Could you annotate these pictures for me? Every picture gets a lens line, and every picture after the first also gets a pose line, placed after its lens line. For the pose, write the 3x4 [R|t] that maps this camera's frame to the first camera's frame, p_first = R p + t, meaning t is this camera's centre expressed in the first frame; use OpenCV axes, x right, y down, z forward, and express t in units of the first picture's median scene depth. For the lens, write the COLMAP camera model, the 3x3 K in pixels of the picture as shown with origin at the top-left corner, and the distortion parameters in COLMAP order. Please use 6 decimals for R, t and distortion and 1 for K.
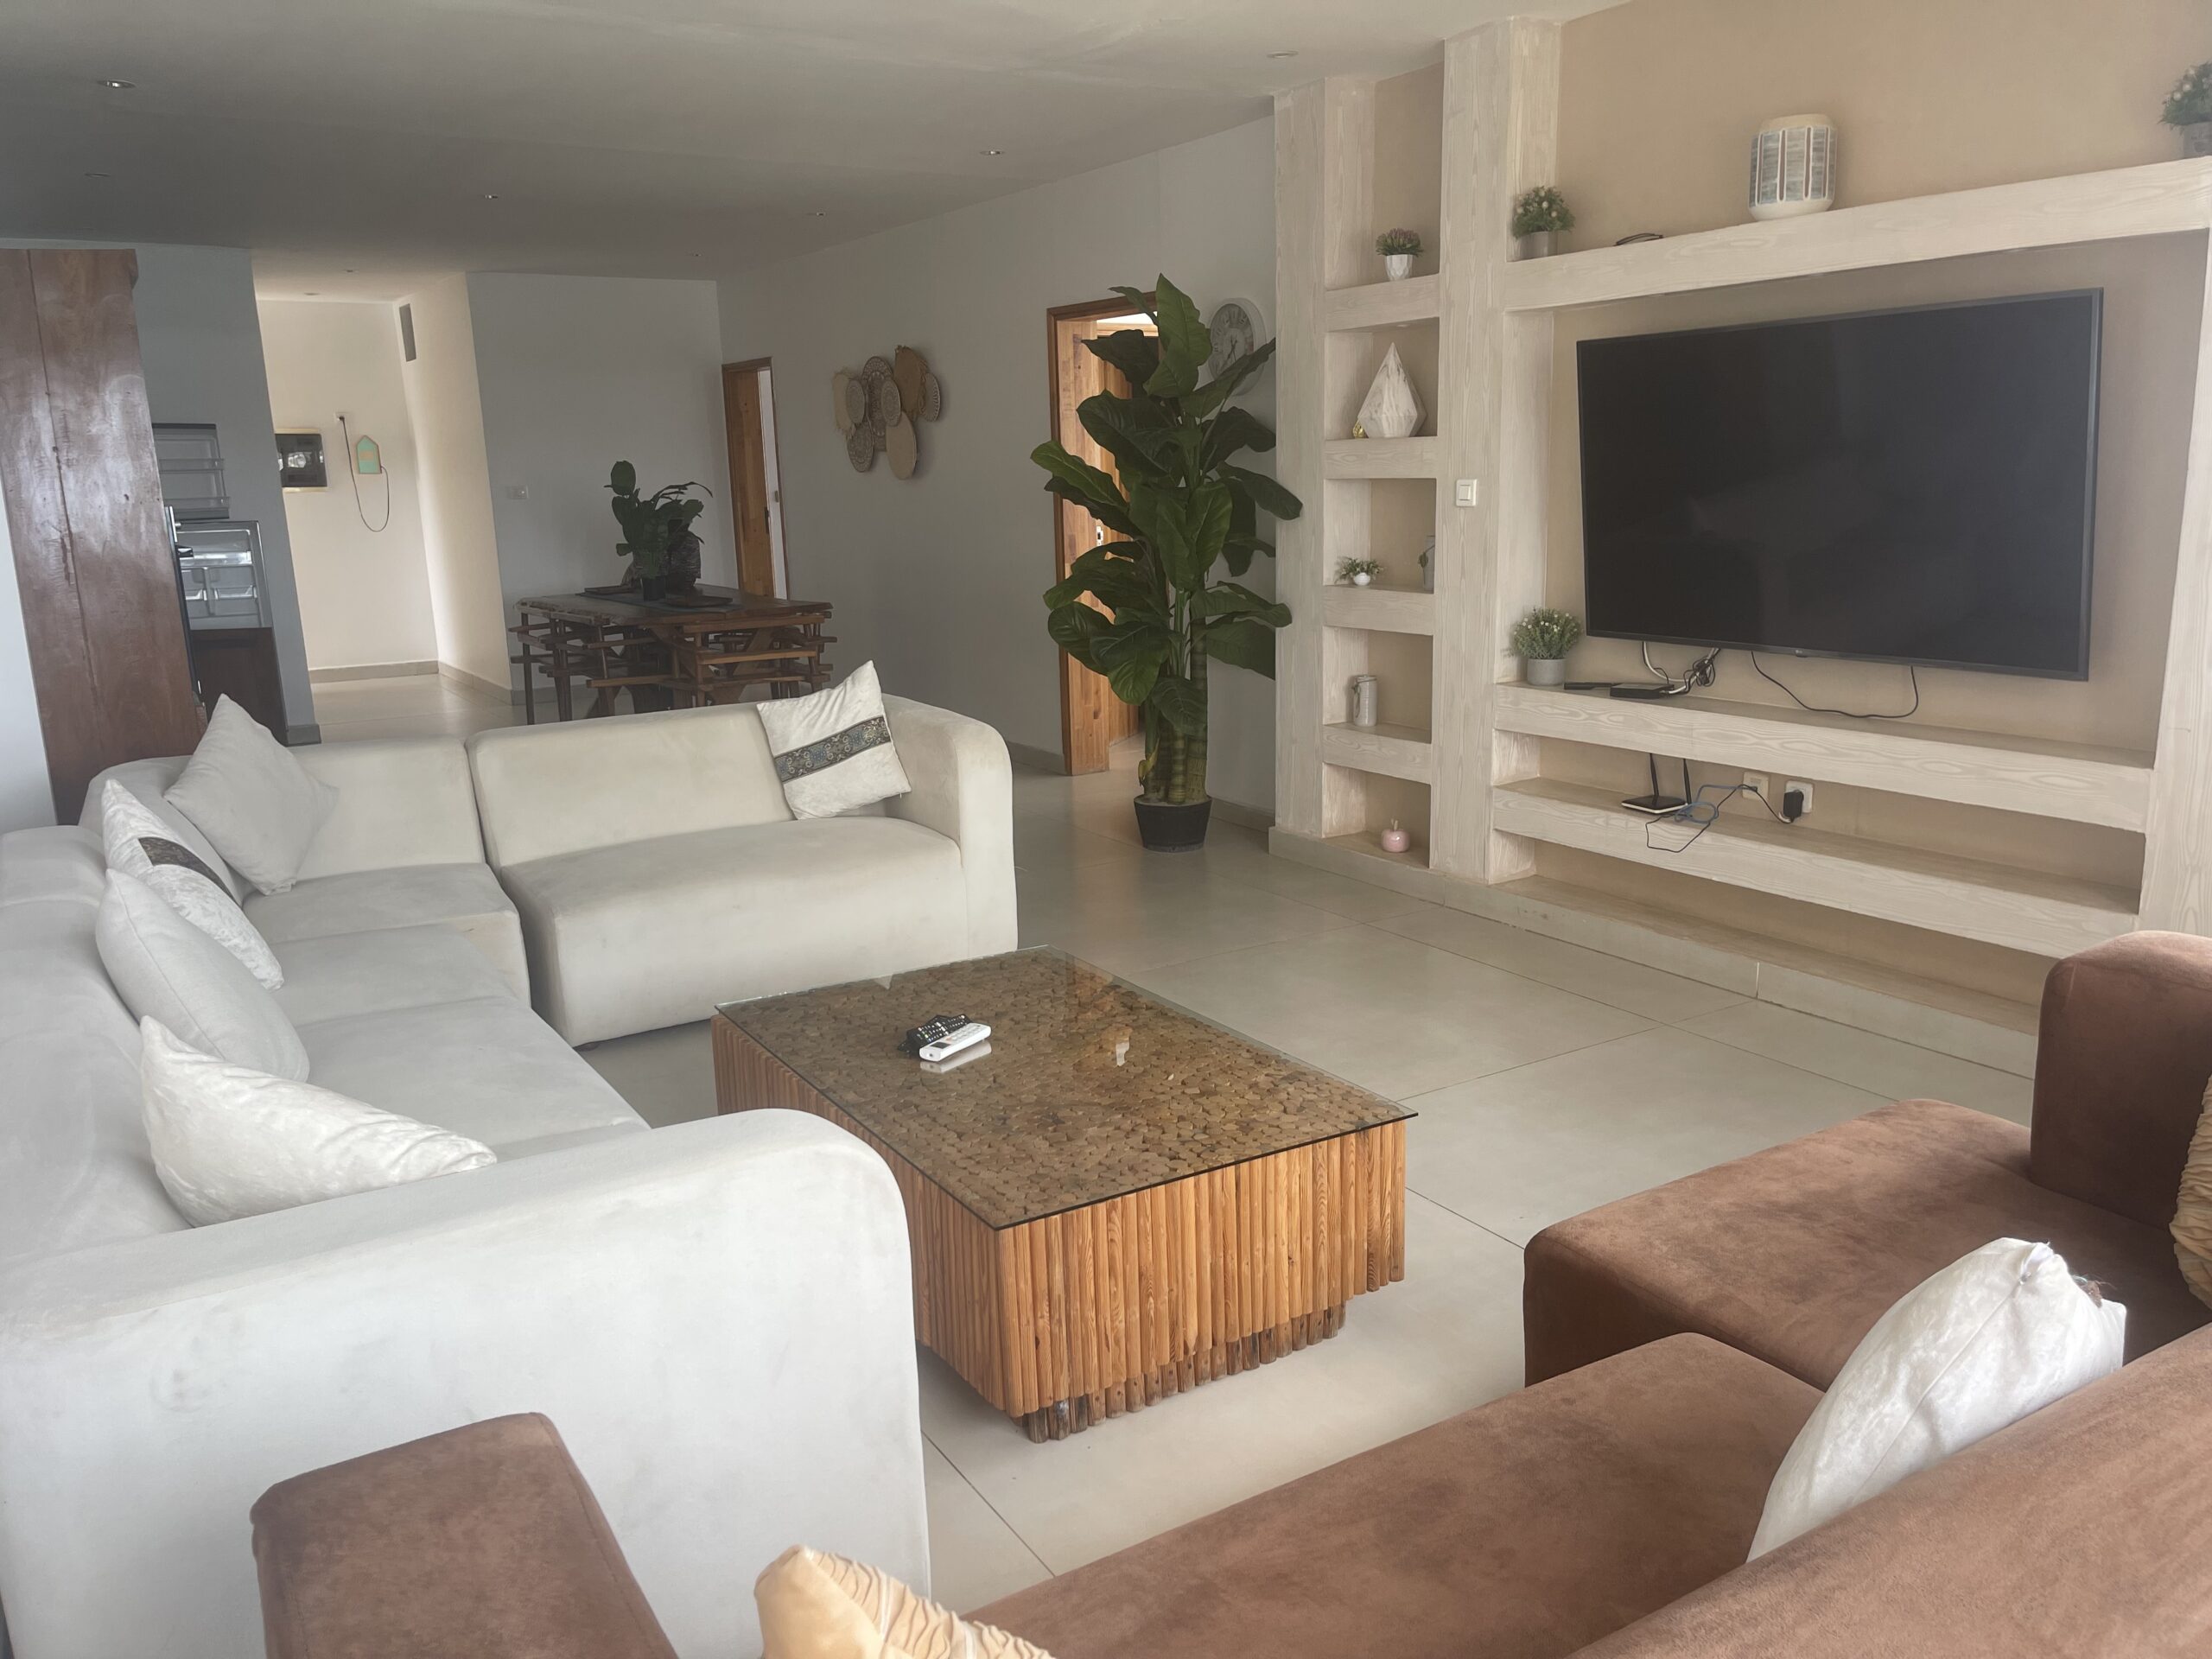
lens RADIAL K [[1680.7, 0, 1119.0], [0, 1680.7, 838.4], [0, 0, 1]] dist [0.070435, -0.105605]
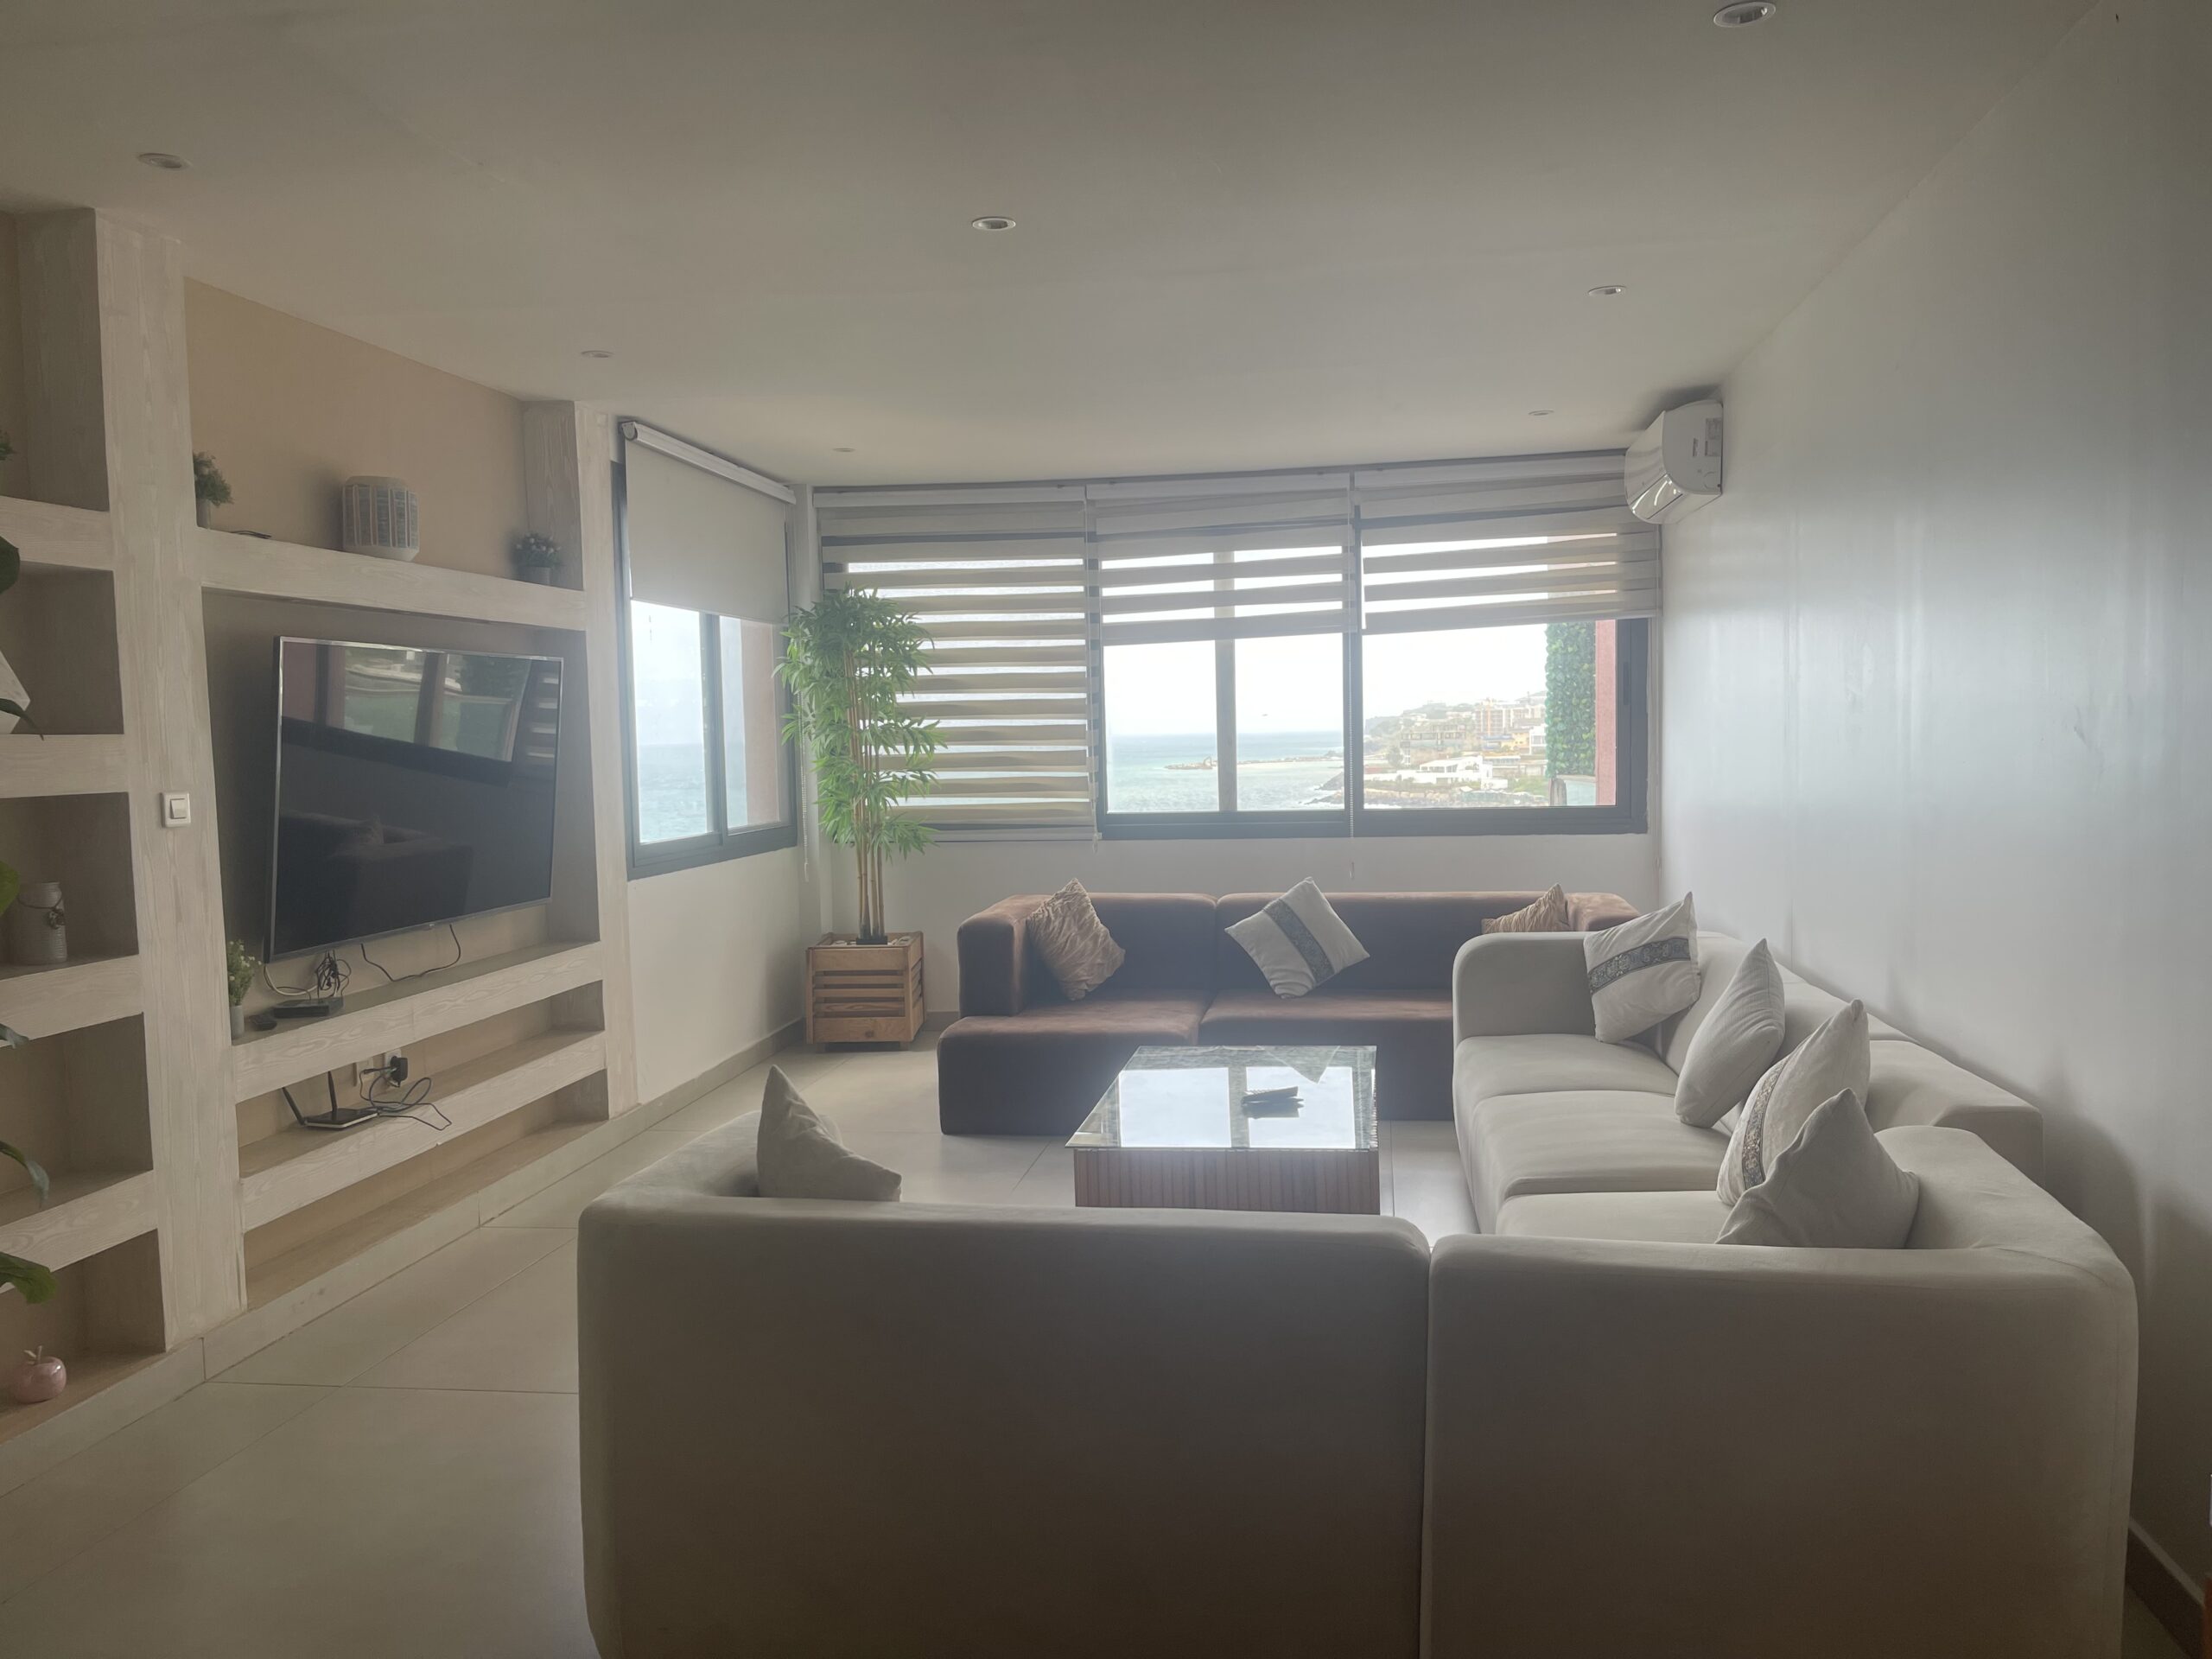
lens RADIAL K [[1680.7, 0, 1119.0], [0, 1680.7, 838.4], [0, 0, 1]] dist [0.070435, -0.105605]
pose [[-0.759376, 0.000521, 0.650651, -0.606053], [0.183809, 0.959439, 0.213755, -0.280818], [-0.624149, 0.281916, -0.728671, 1.312129]]
